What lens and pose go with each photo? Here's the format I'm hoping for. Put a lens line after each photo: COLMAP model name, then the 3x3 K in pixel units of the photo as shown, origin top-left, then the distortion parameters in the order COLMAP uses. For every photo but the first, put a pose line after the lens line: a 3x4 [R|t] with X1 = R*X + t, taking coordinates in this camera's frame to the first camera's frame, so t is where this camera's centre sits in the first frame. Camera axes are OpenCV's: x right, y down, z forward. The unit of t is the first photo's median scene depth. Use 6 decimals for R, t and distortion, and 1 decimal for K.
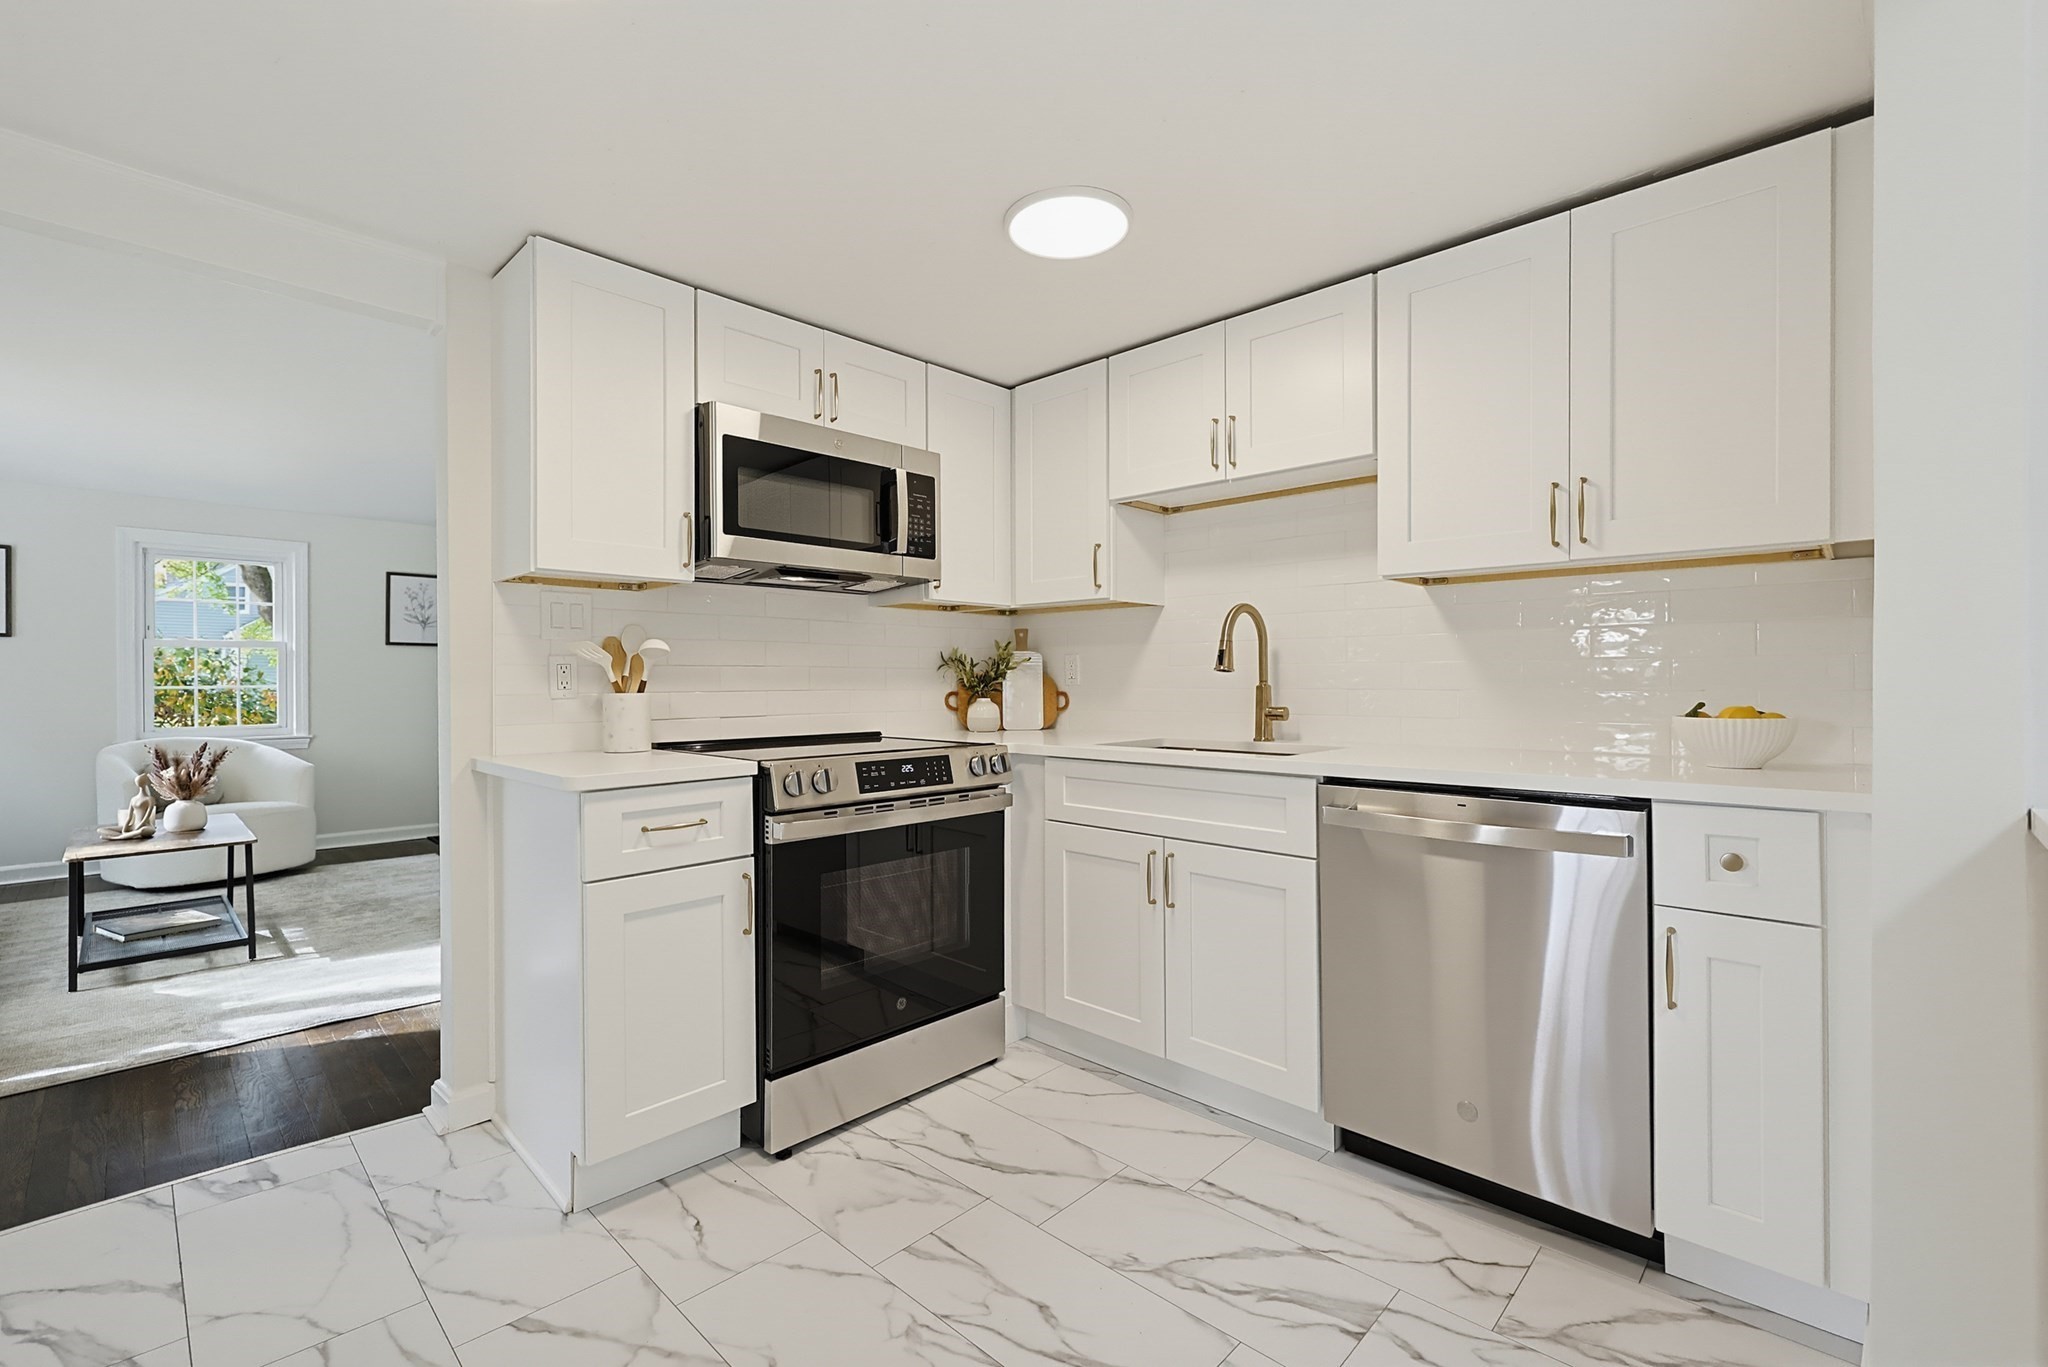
lens RADIAL K [[885.0, 0, 1023.8], [0, 885.0, 681.6], [0, 0, 1]] dist [-0.000049, 0.000176]
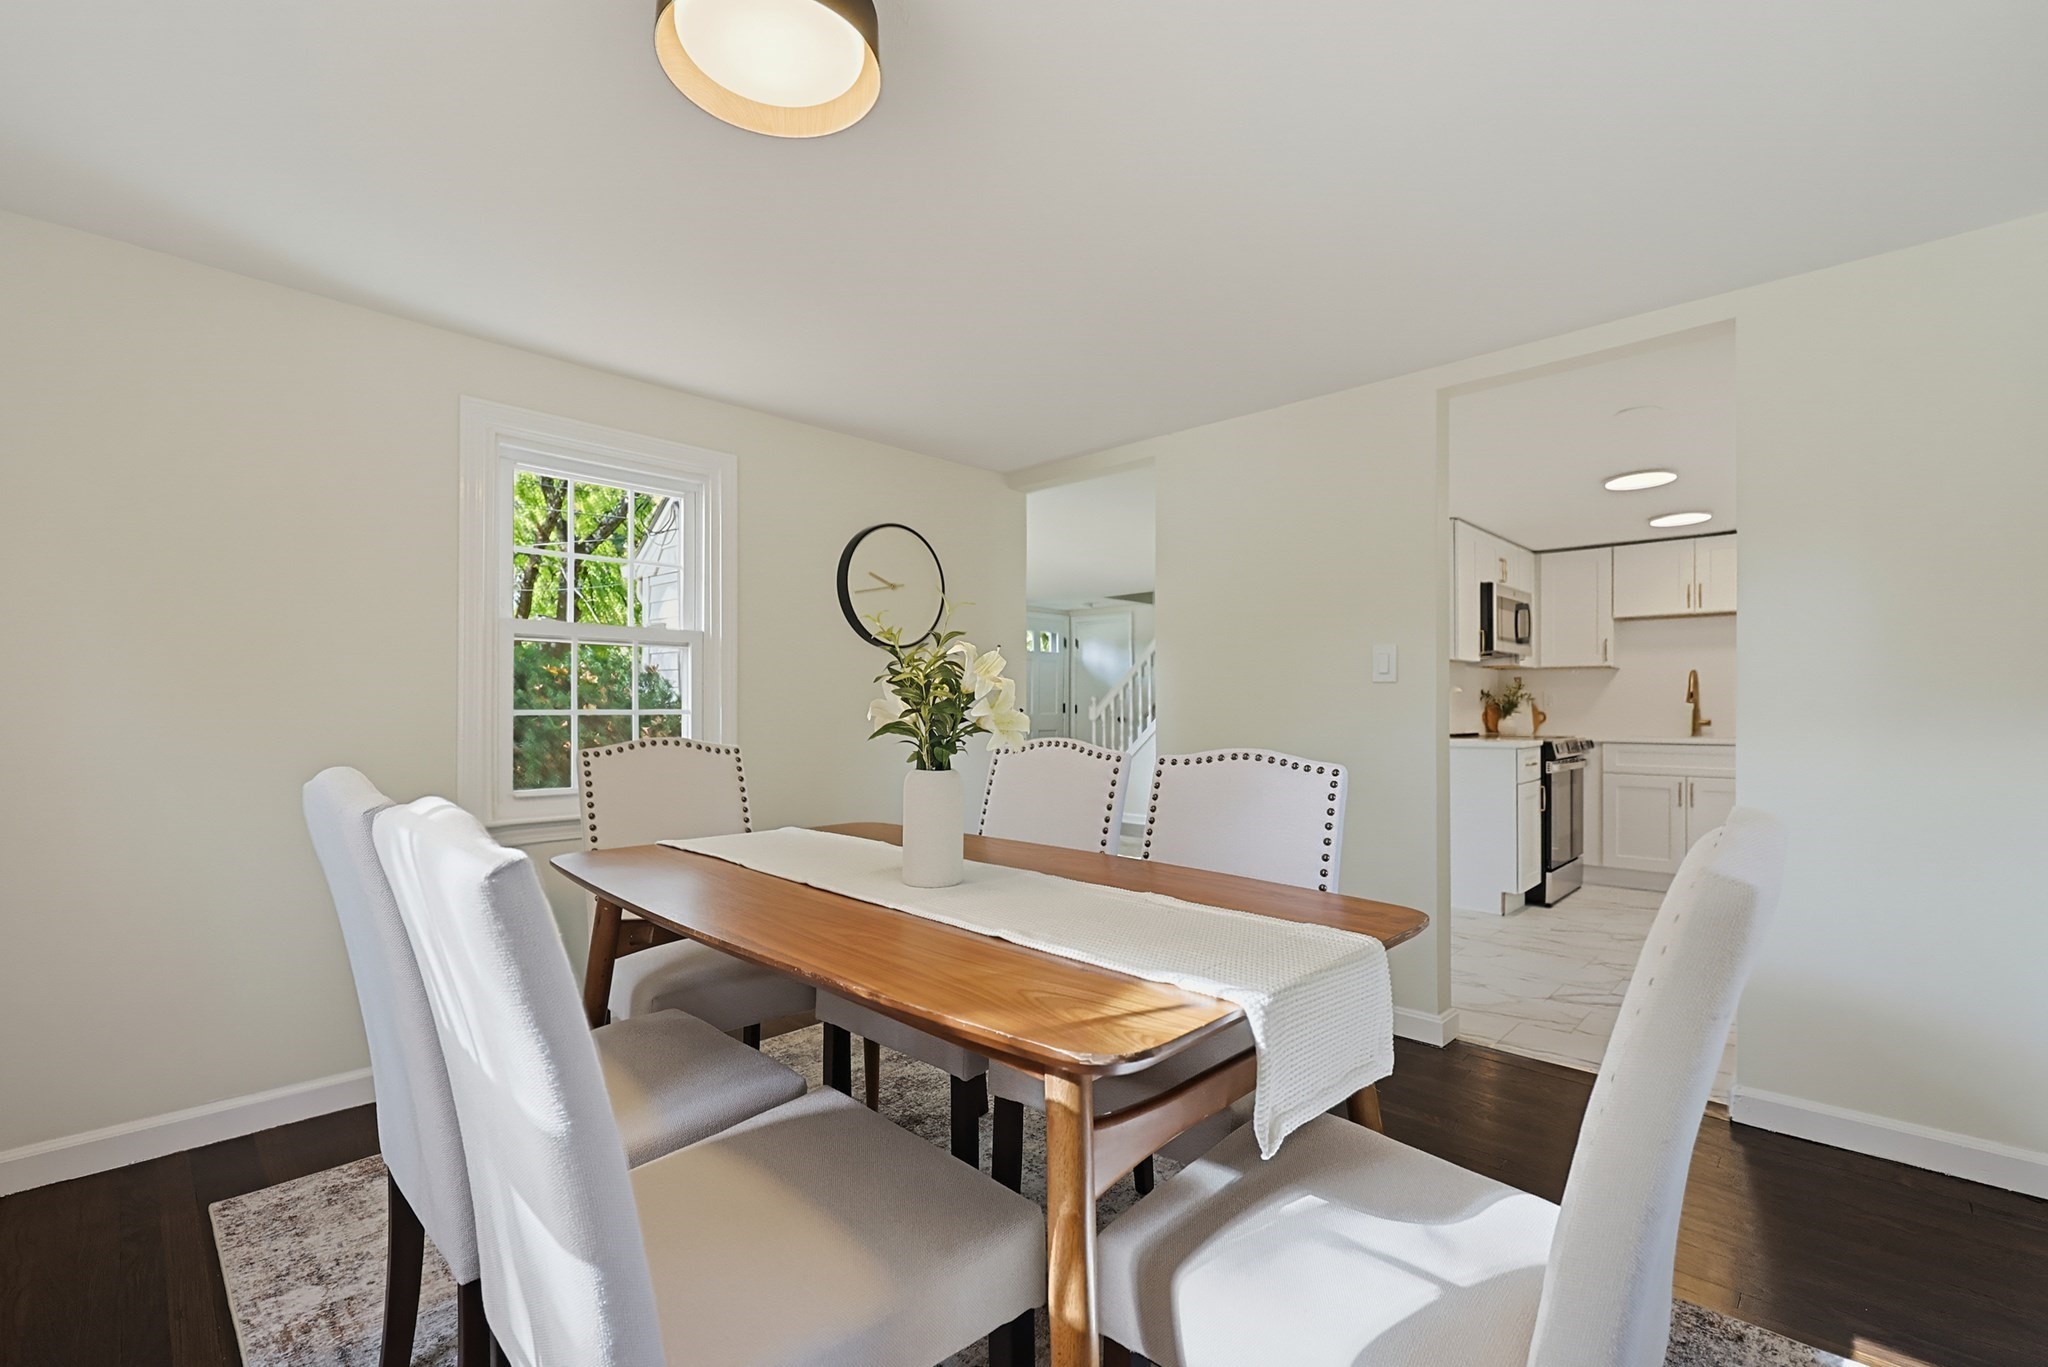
lens RADIAL K [[885.0, 0, 1034.1], [0, 885.0, 696.6], [0, 0, 1]] dist [-0.000049, 0.000176]
pose [[0.999829, 0.004845, 0.017832, -1.558366], [-0.004565, 0.999866, -0.015737, 0.018236], [-0.017905, 0.015653, 0.999717, -1.231394]]
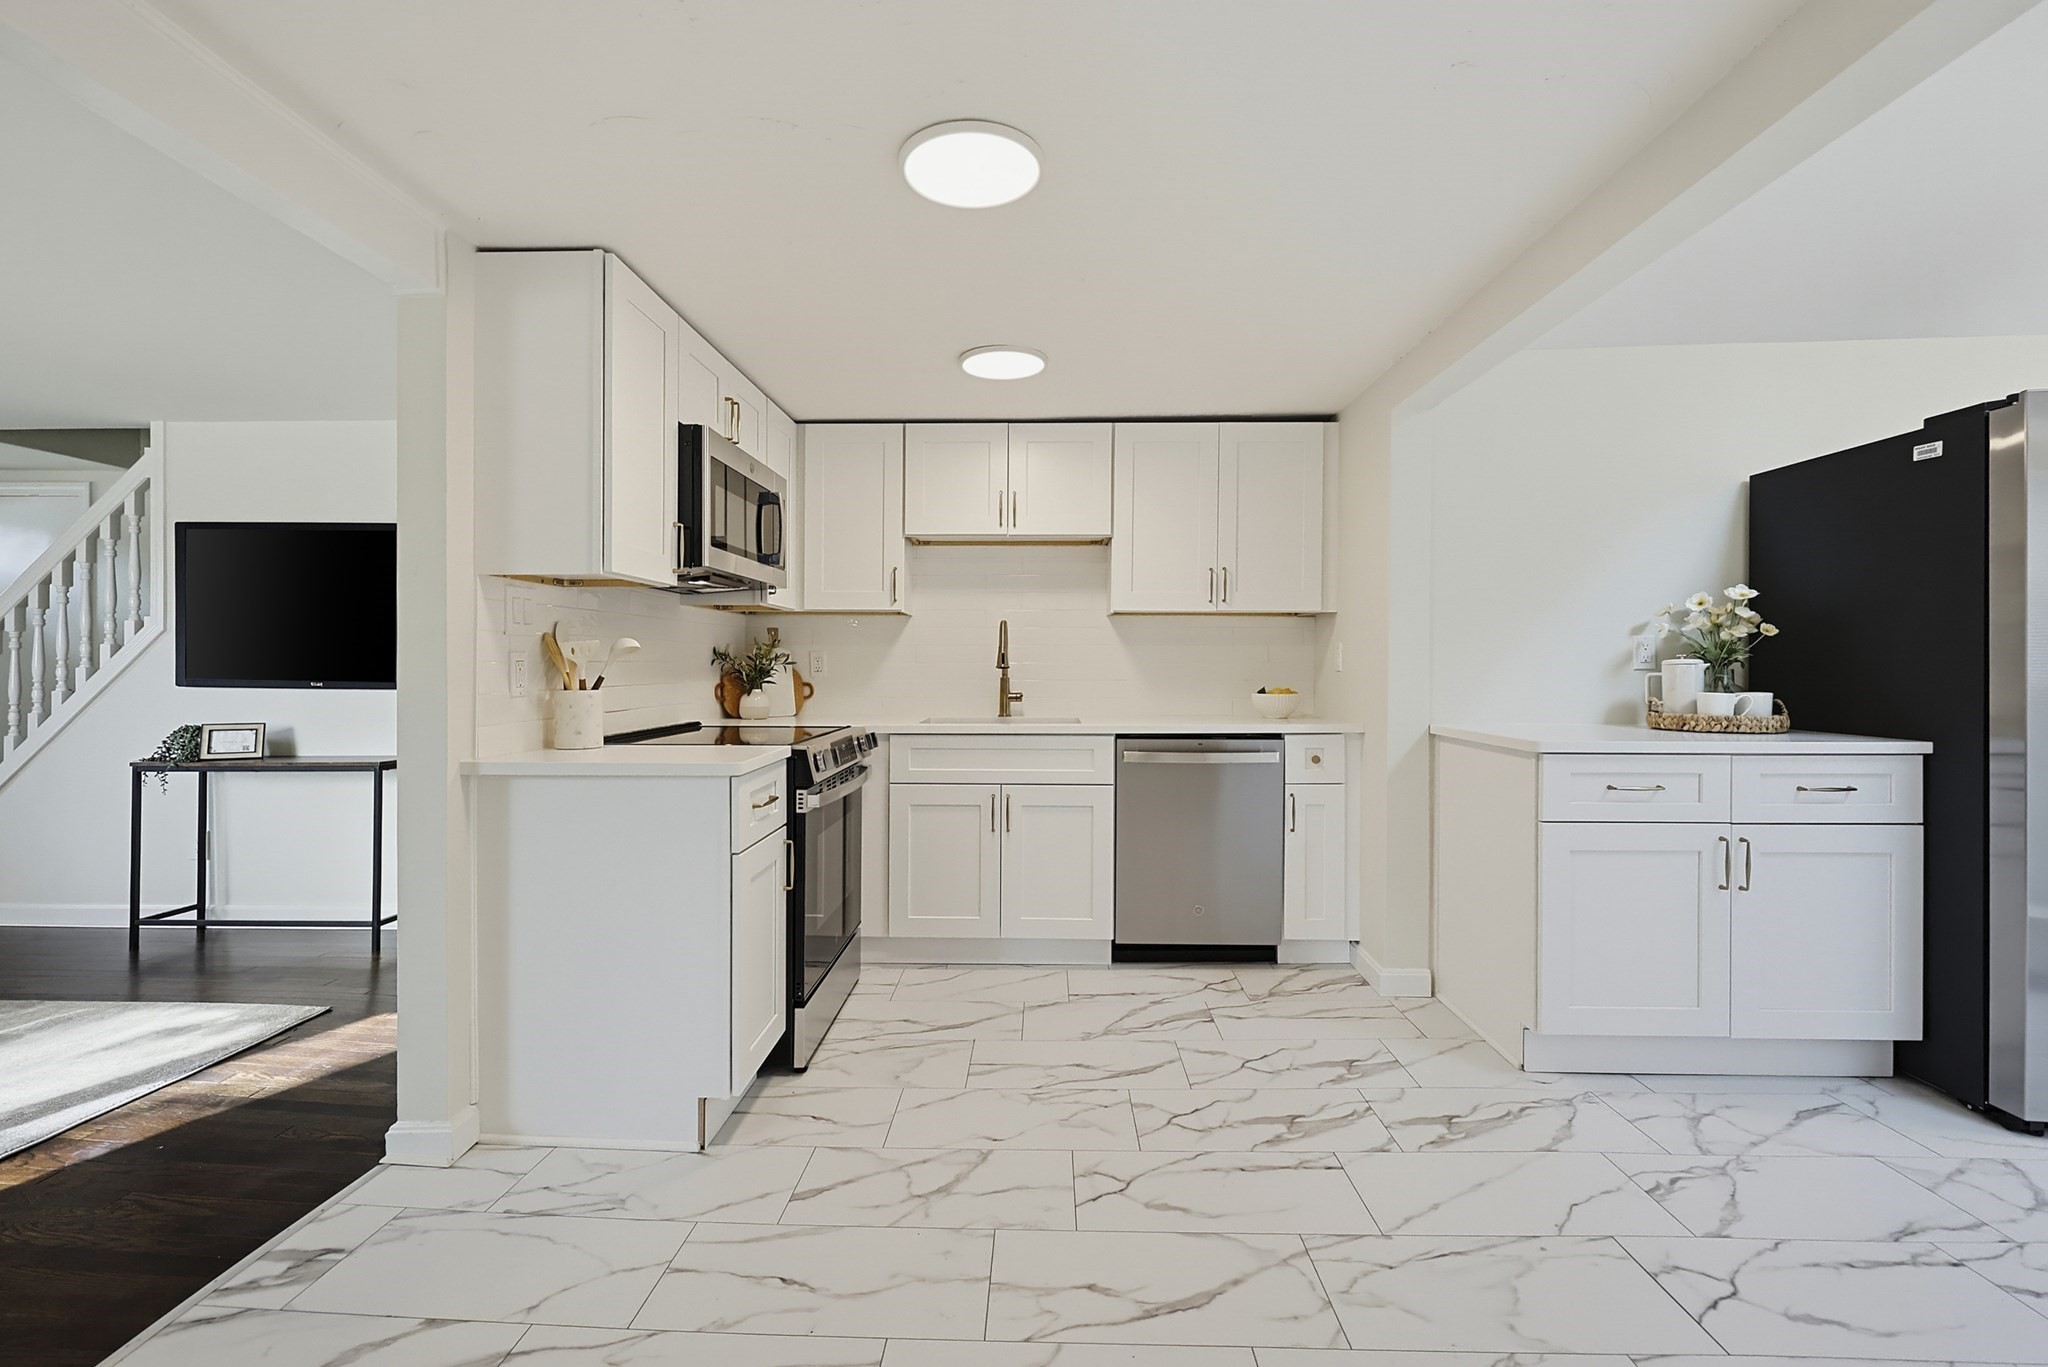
lens RADIAL K [[885.0, 0, 1012.0], [0, 885.0, 678.9], [0, 0, 1]] dist [-0.000049, 0.000176]
pose [[0.744604, -0.006745, 0.667472, -0.800451], [-0.002853, 0.999908, 0.013288, -0.015016], [-0.667500, -0.011799, 0.744516, -0.082365]]
